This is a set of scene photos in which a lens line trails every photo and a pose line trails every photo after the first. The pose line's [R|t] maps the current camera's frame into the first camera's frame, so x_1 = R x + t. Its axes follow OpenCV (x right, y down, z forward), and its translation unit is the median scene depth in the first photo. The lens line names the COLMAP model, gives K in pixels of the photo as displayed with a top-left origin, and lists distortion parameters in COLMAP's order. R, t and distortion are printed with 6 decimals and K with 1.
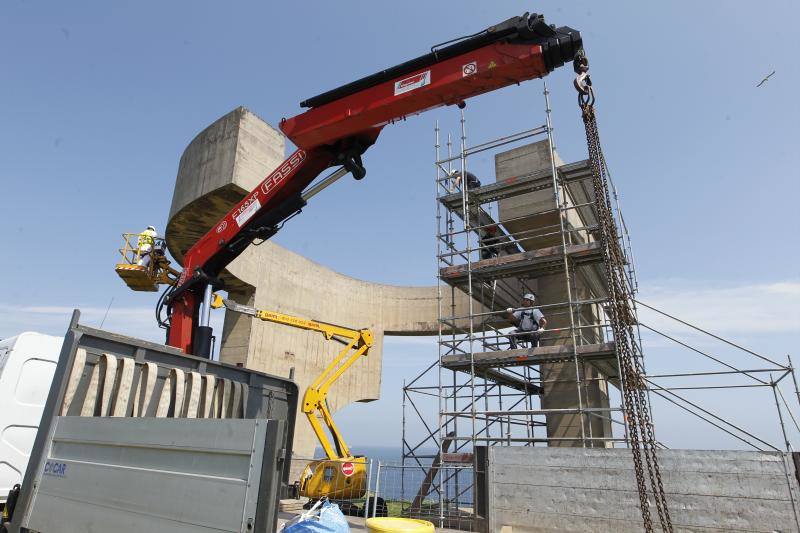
lens RADIAL K [[485.1, 0, 400.0], [0, 485.1, 266.5], [0, 0, 1]] dist [-0.070801, 0.038345]
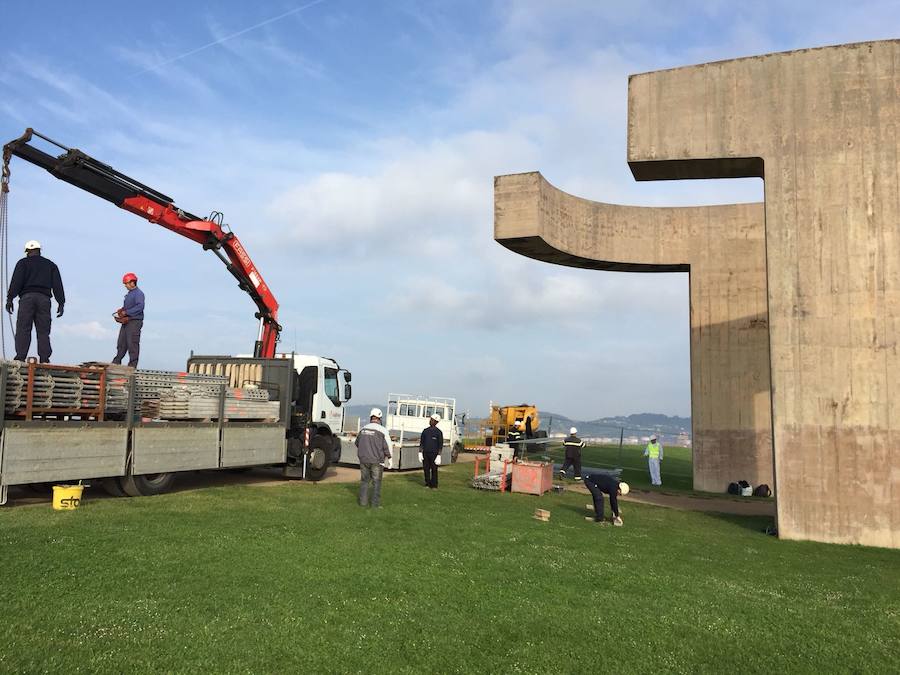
lens RADIAL K [[767.7, 0, 450.0], [0, 767.7, 337.5], [0, 0, 1]] dist [0.076552, -0.106707]
pose [[0.200687, -0.128697, -0.971165, 1.378417], [0.325832, 0.943664, -0.057721, 0.145475], [0.923882, -0.304853, 0.231314, 0.193803]]
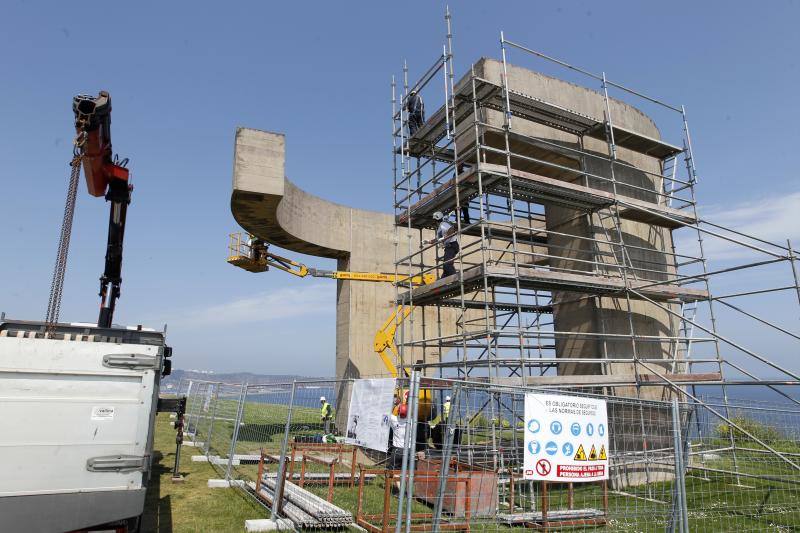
lens RADIAL K [[485.1, 0, 400.0], [0, 485.1, 266.5], [0, 0, 1]] dist [-0.070801, 0.038345]
pose [[0.839417, -0.153633, -0.521322, 0.537935], [0.214647, 0.974950, 0.058301, 0.043912], [0.499306, -0.160839, 0.851366, 0.042891]]
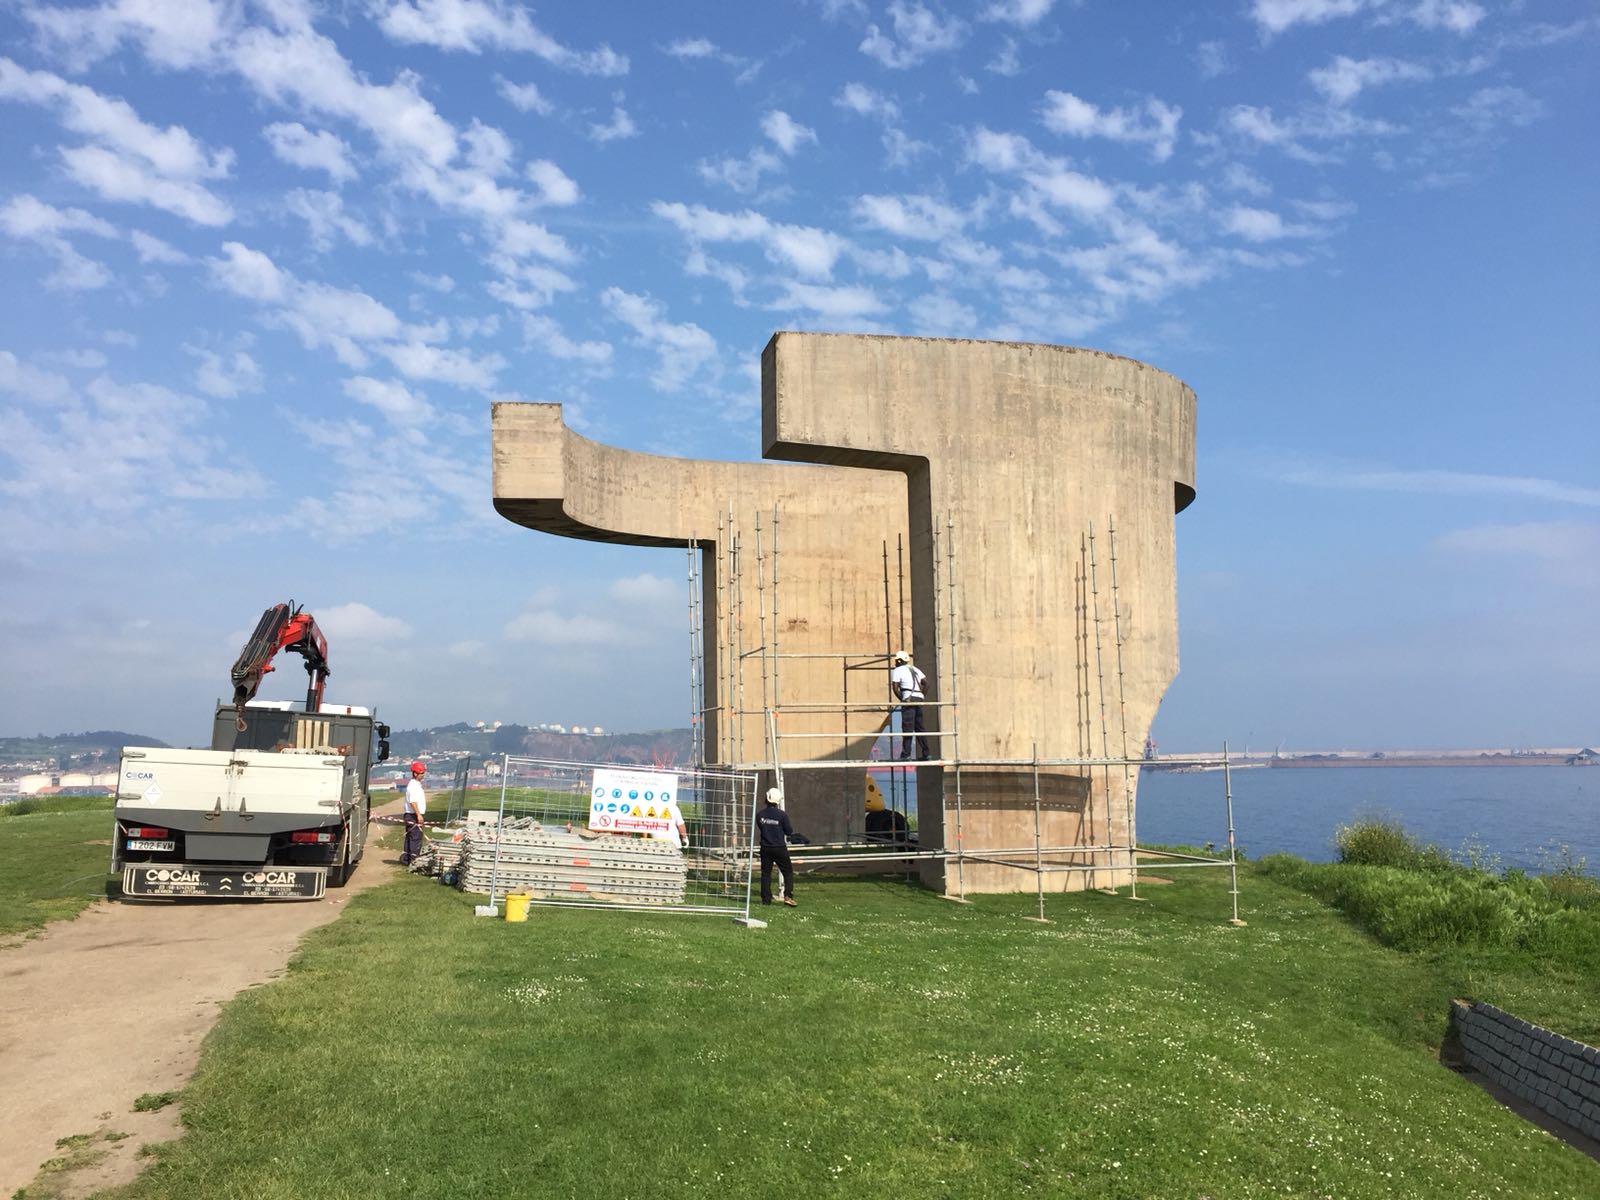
lens RADIAL K [[1364.9, 0, 800.0], [0, 1364.9, 600.0], [0, 0, 1]] dist [0.076552, -0.106707]
pose [[0.699785, -0.112398, -0.705456, 1.492046], [0.280965, 0.951258, 0.127146, -0.117065], [0.656780, -0.287183, 0.697256, -0.416094]]
